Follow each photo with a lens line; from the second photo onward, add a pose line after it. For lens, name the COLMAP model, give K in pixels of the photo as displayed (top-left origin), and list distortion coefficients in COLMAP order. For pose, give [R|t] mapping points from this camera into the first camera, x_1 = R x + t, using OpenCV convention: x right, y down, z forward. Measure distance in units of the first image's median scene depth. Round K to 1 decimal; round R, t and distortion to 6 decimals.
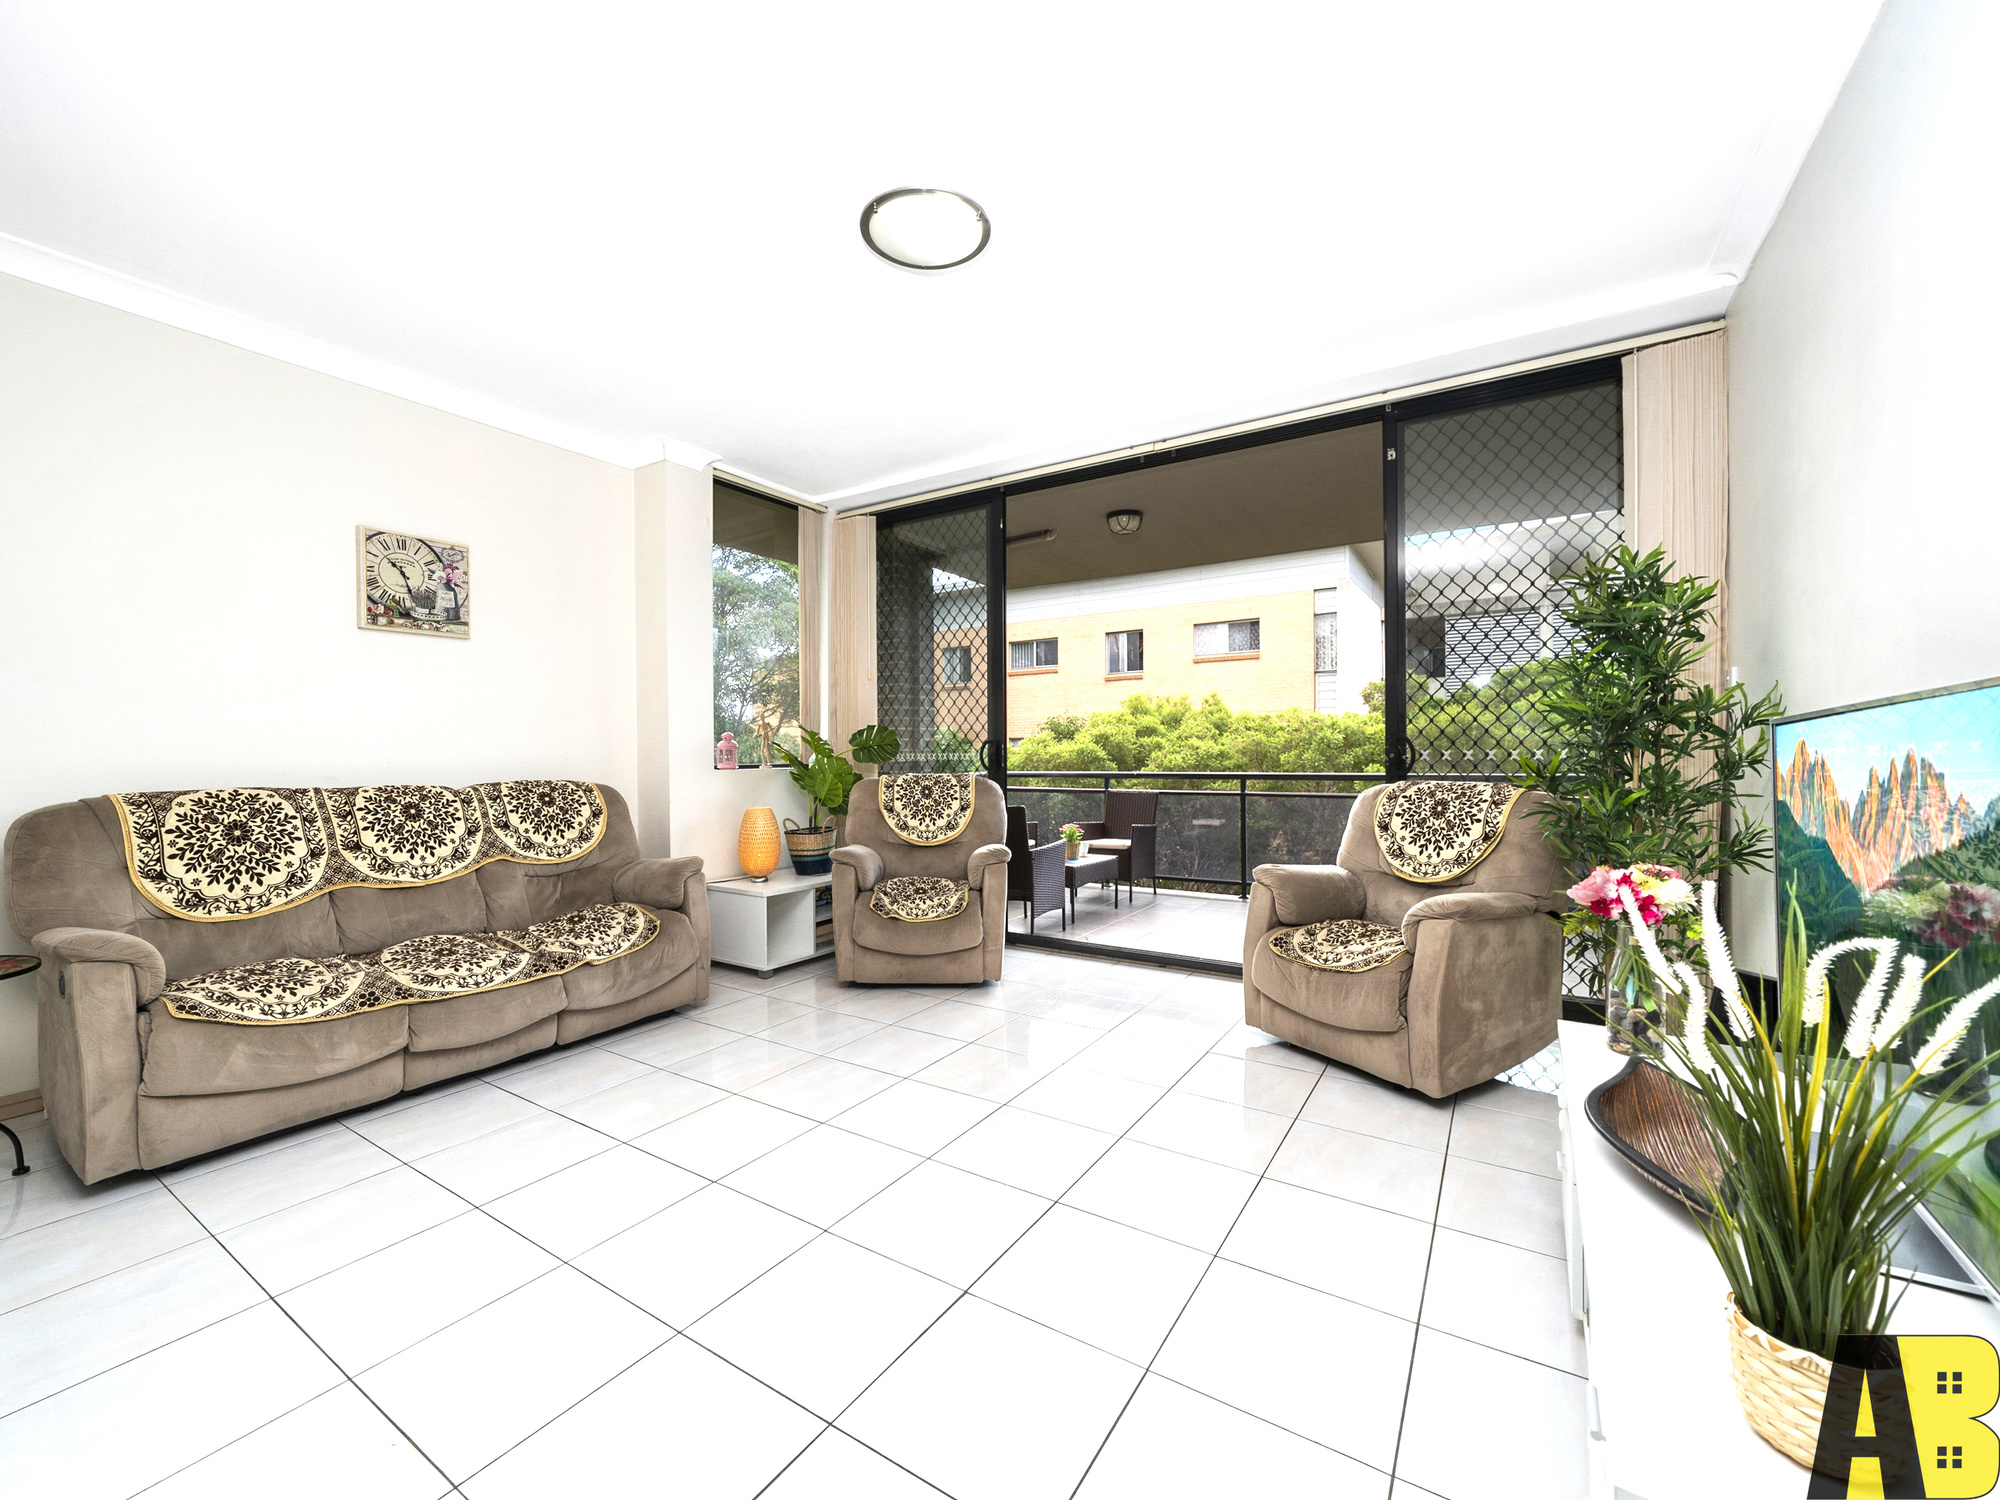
lens RADIAL K [[800.7, 0, 995.3], [0, 800.7, 743.3], [0, 0, 1]] dist [0.000628, 0.000091]
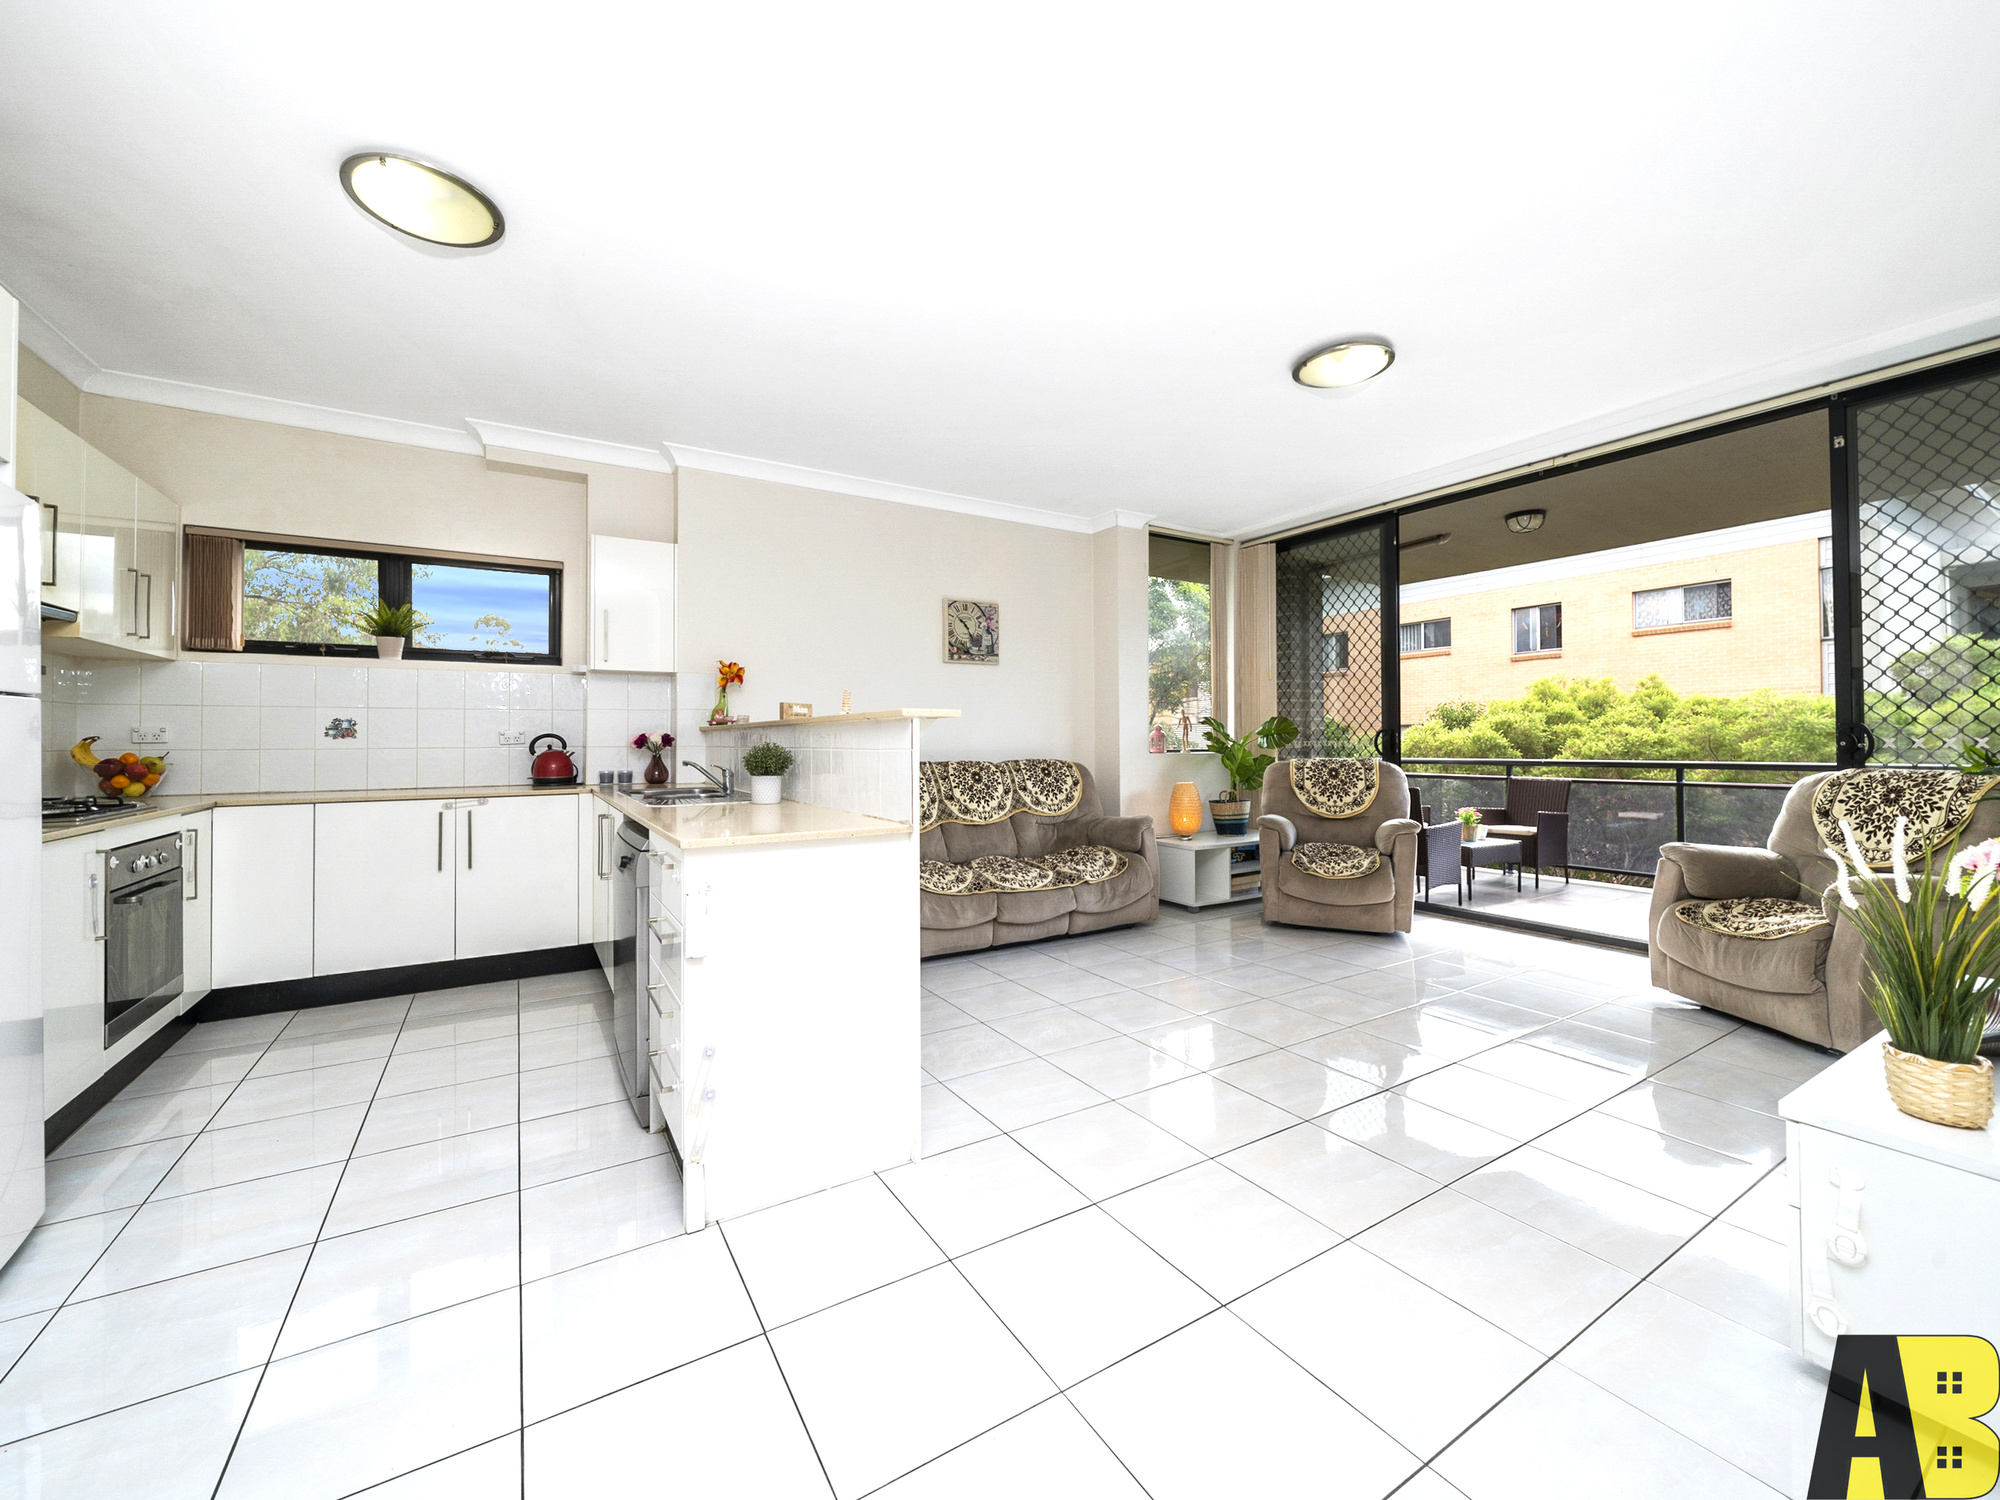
lens RADIAL K [[777.2, 0, 977.2], [0, 777.2, 730.2], [0, 0, 1]] dist [-0.007418, -0.000092]
pose [[0.891394, -0.004951, -0.453203, -0.030661], [0.004741, 0.999987, -0.001601, -0.004922], [0.453205, -0.000722, 0.891406, -0.336562]]
